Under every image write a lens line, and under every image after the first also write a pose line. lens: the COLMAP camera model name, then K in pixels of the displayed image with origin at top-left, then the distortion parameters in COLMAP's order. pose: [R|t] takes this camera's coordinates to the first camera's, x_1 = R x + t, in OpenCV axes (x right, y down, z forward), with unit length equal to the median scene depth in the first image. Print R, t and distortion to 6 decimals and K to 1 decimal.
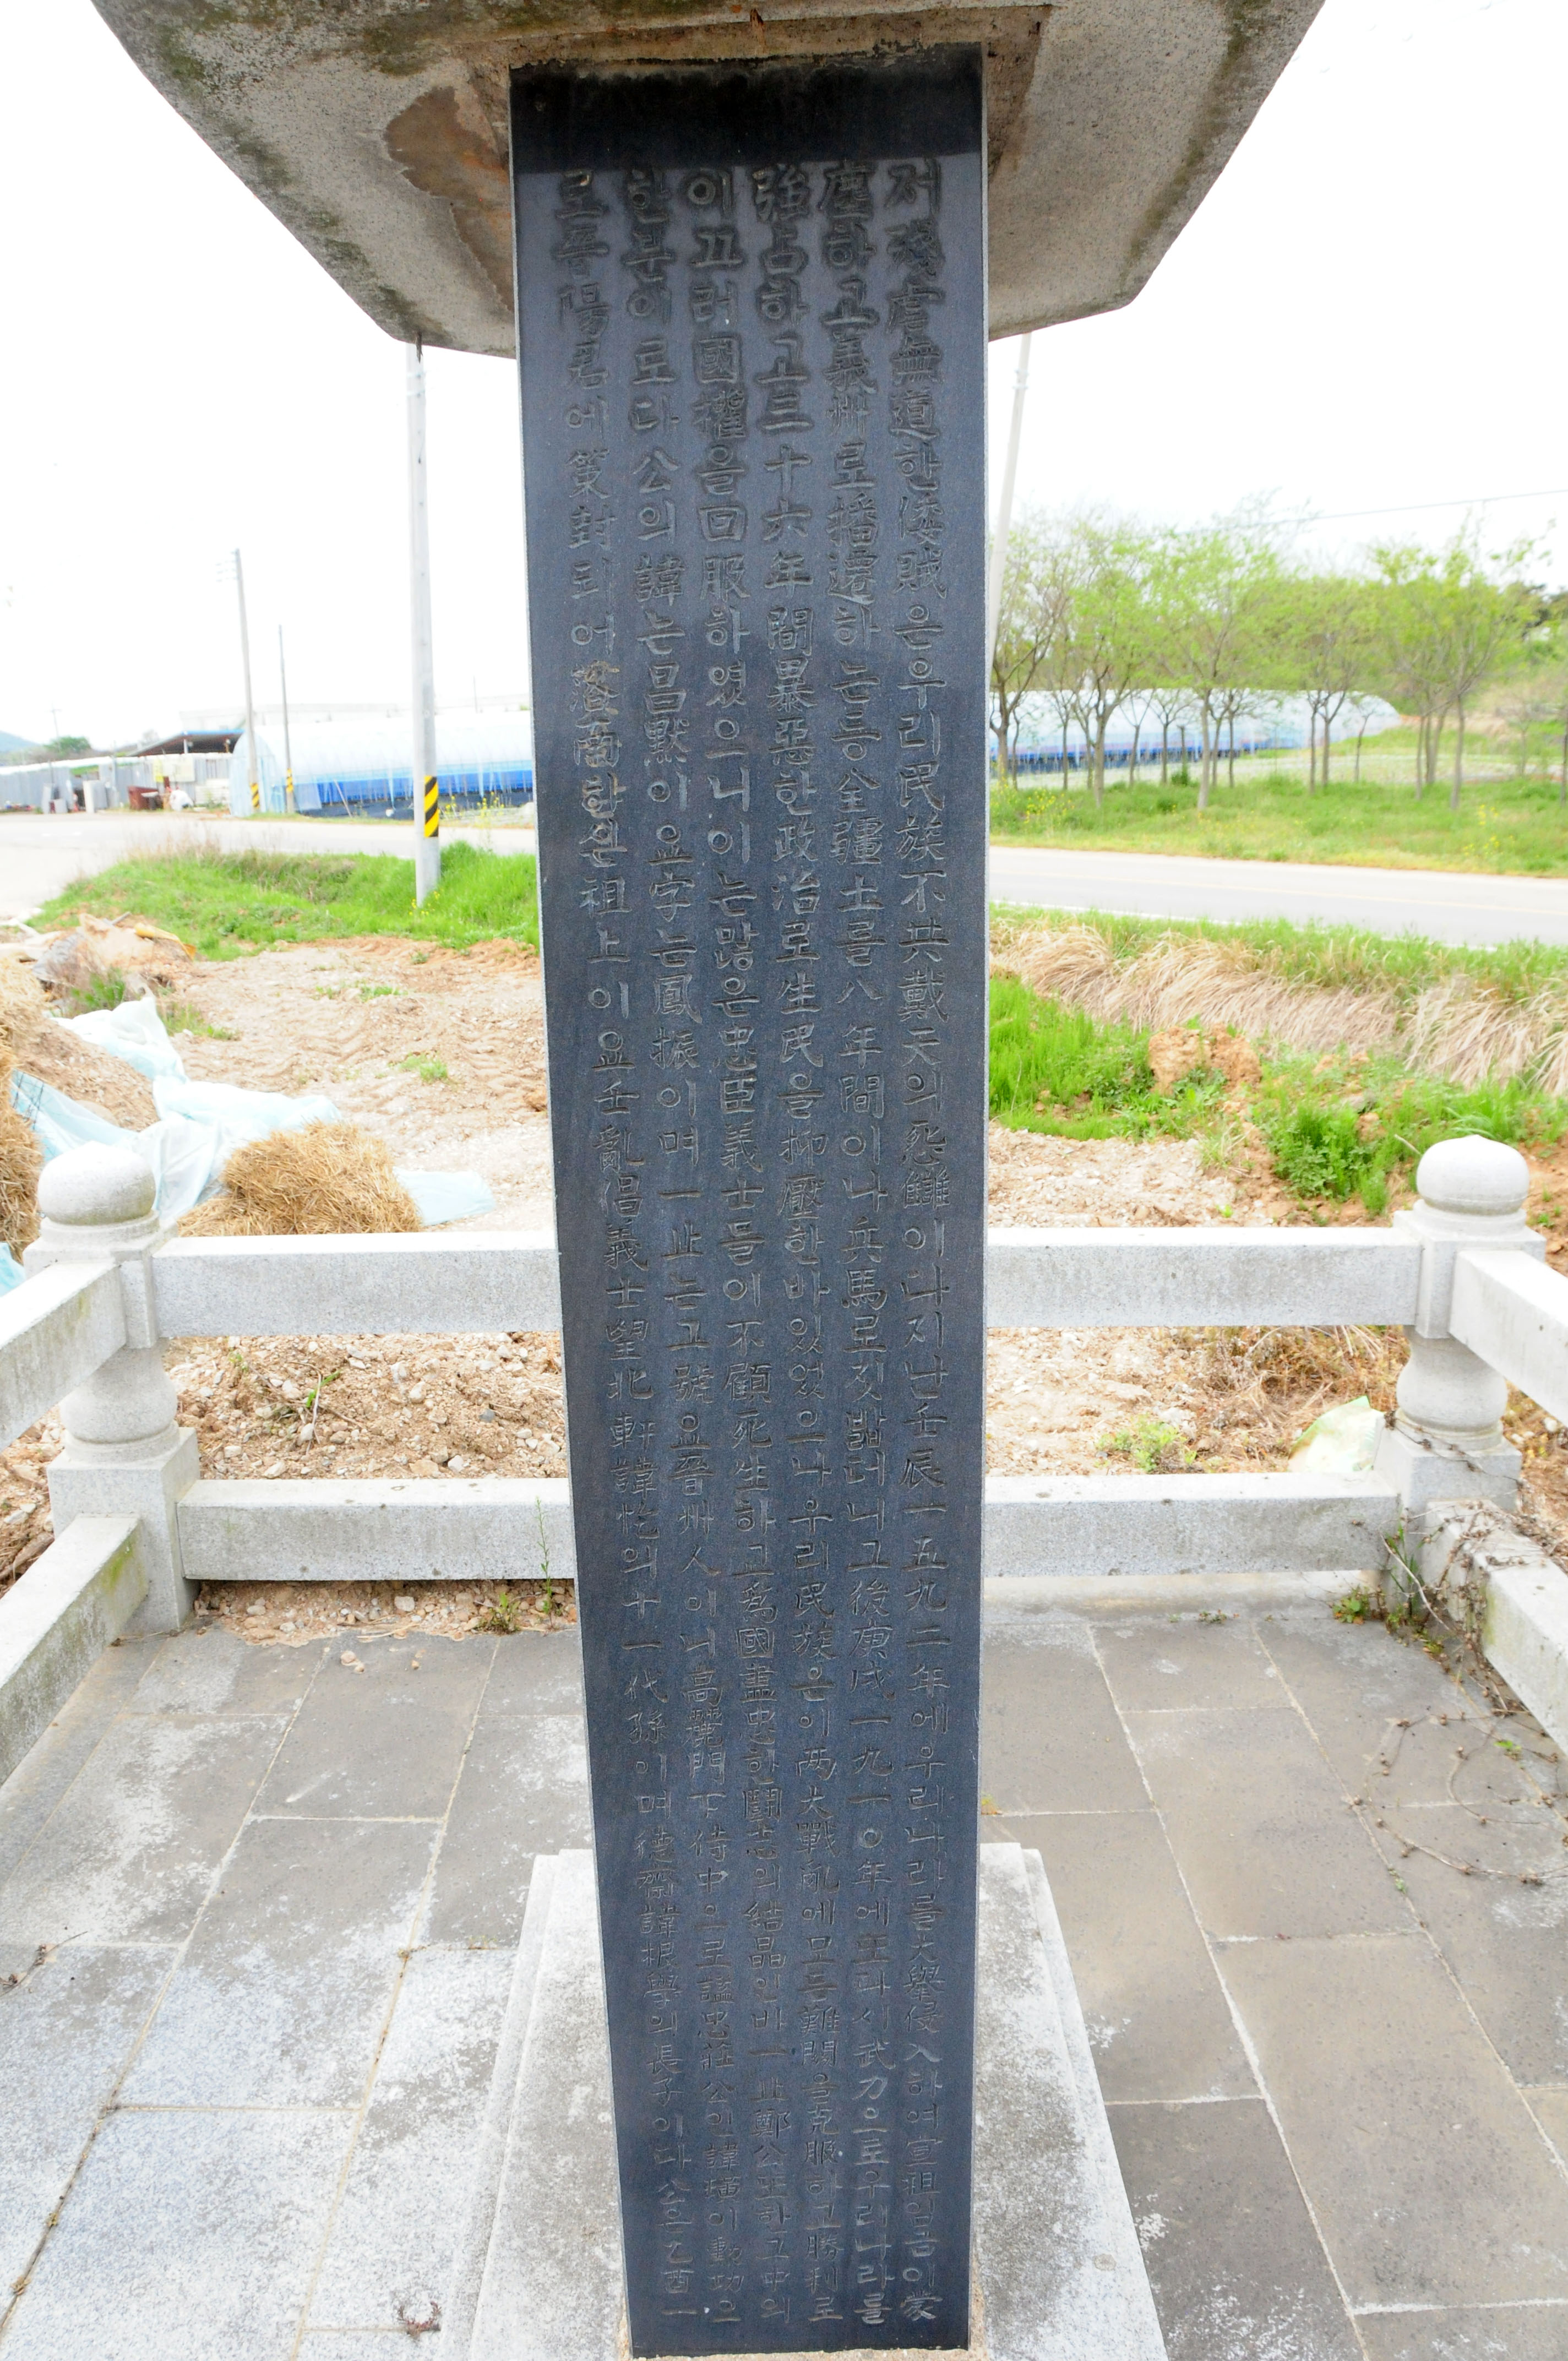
lens RADIAL K [[1815.7, 0, 822.7], [0, 1815.7, 1282.6], [0, 0, 1]] dist [-0.148462, 0.072869]
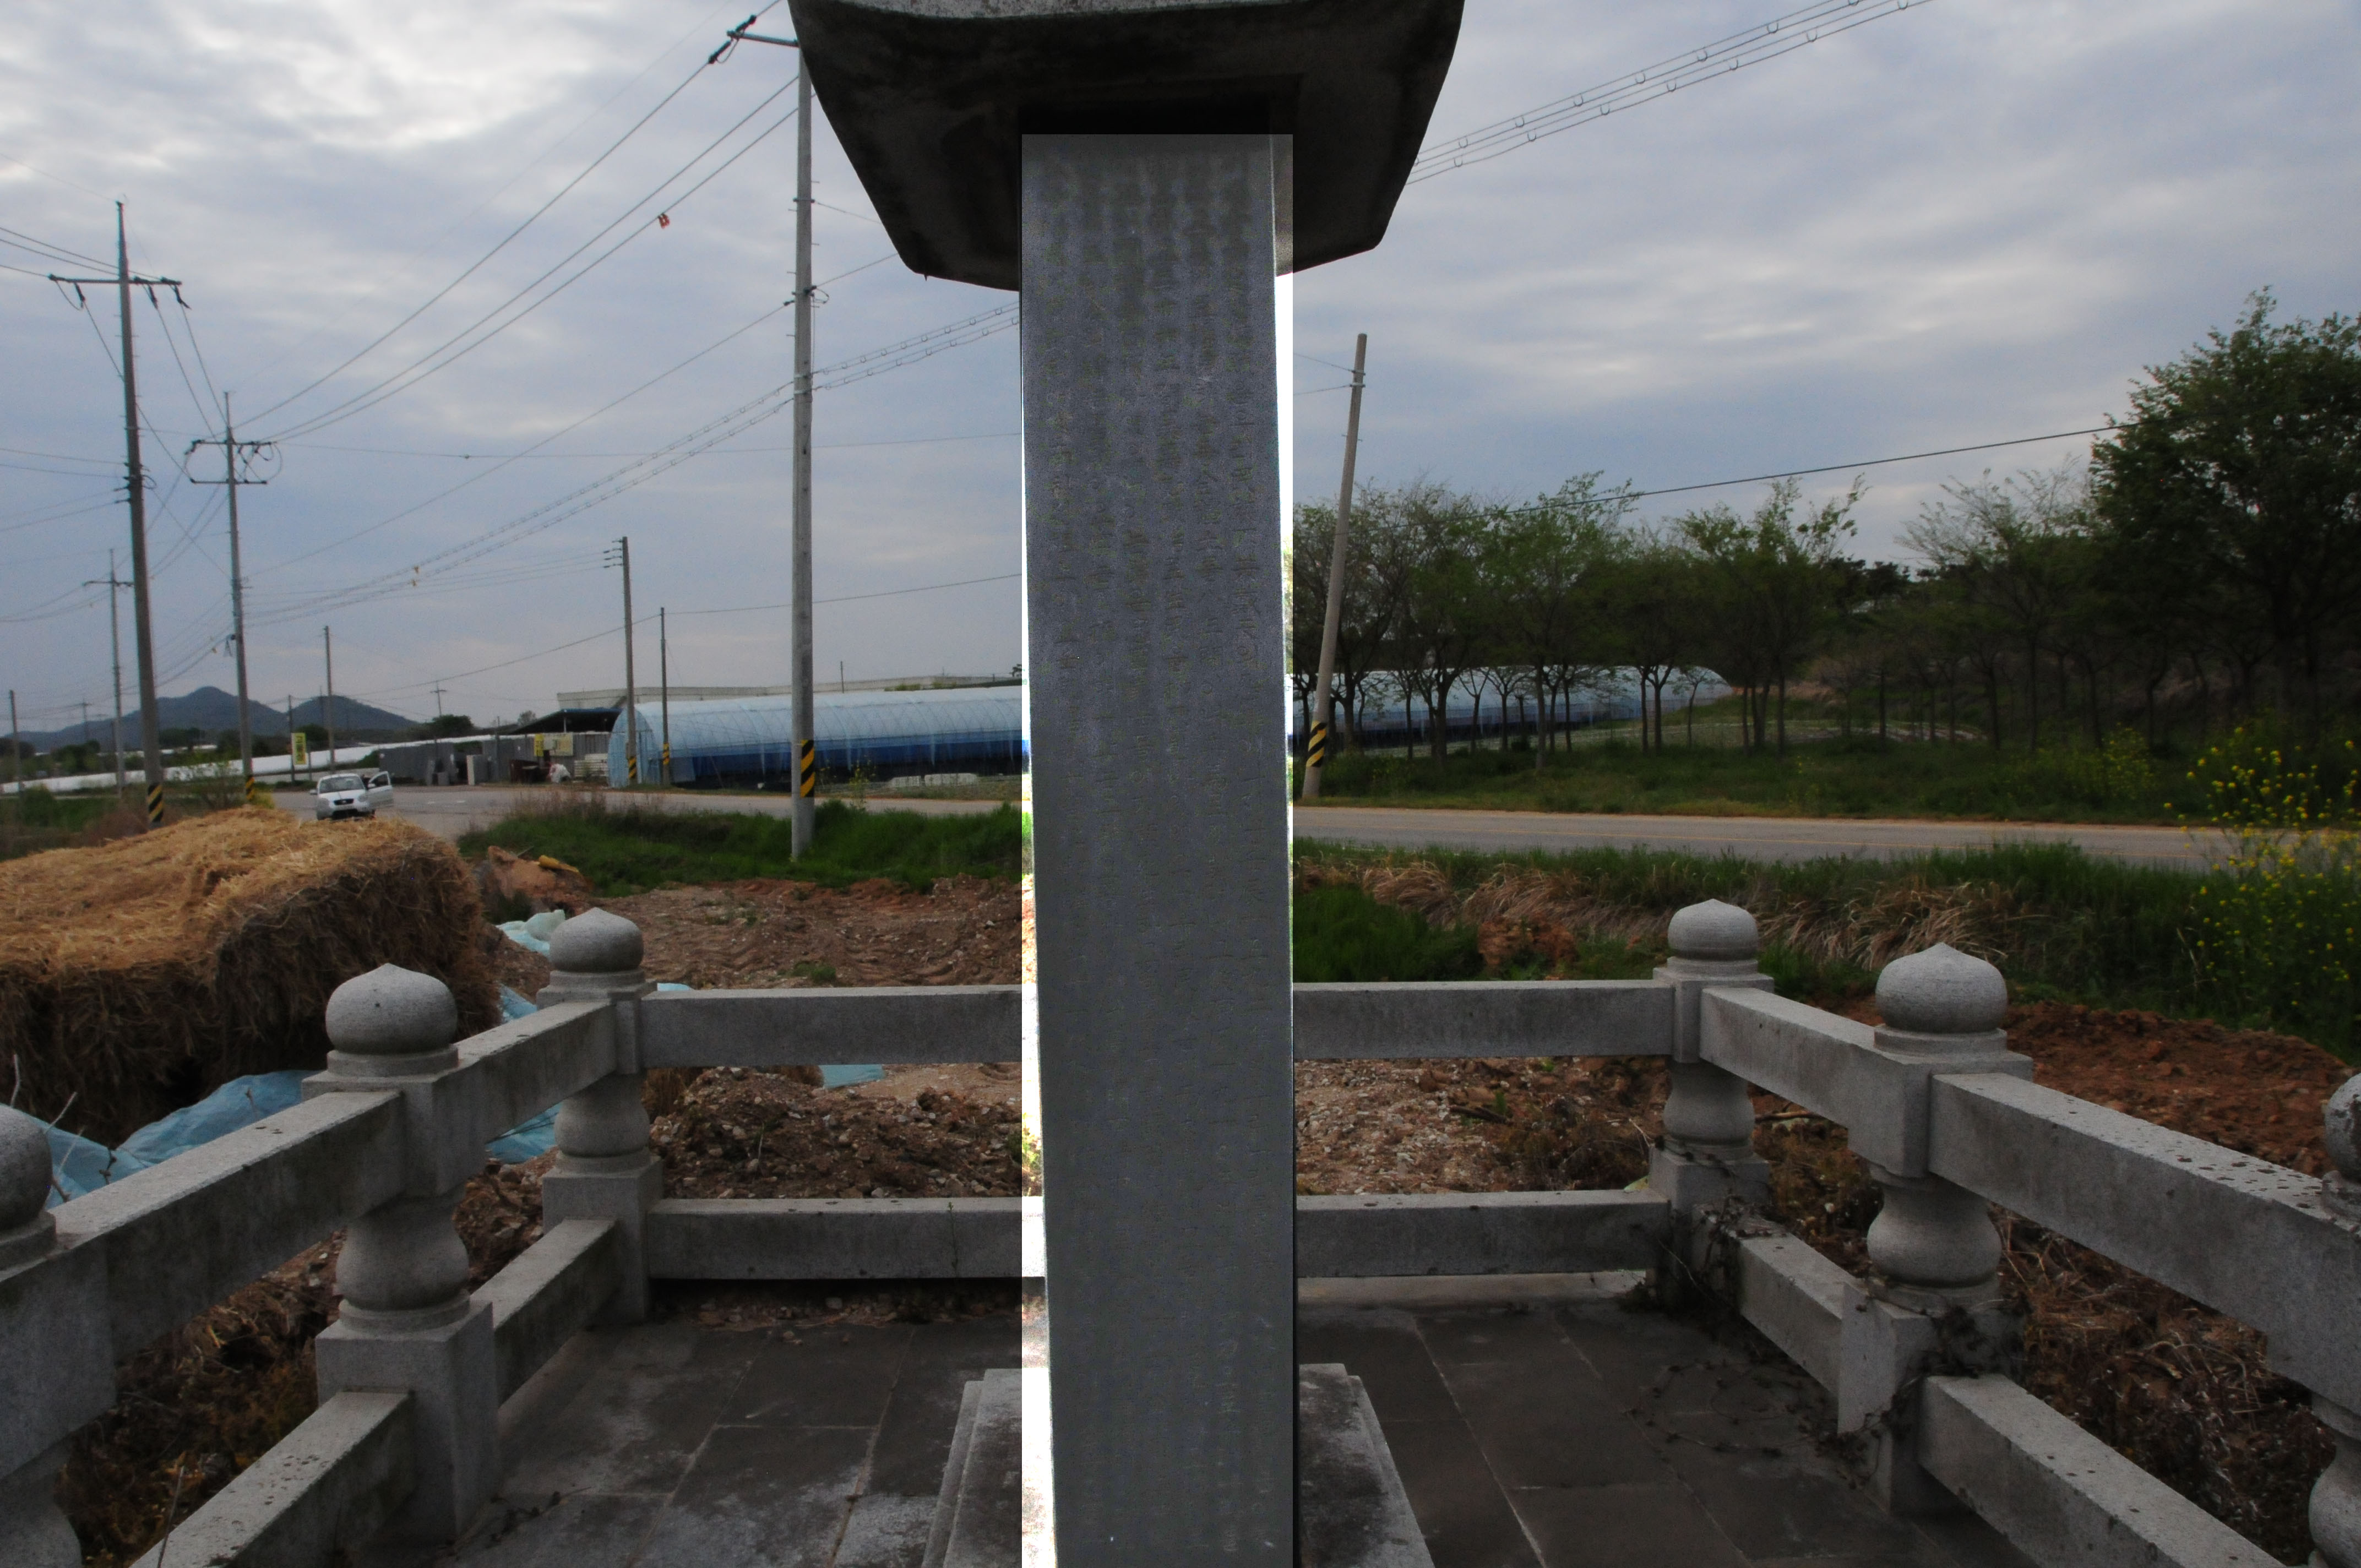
lens RADIAL K [[1815.7, 0, 1171.8], [0, 1815.7, 904.6], [0, 0, 1]] dist [-0.148462, 0.072869]
pose [[0.999962, -0.007963, -0.003617, -0.003759], [0.007108, 0.980900, -0.194381, 0.150052], [0.005096, 0.194348, 0.980919, -0.207159]]
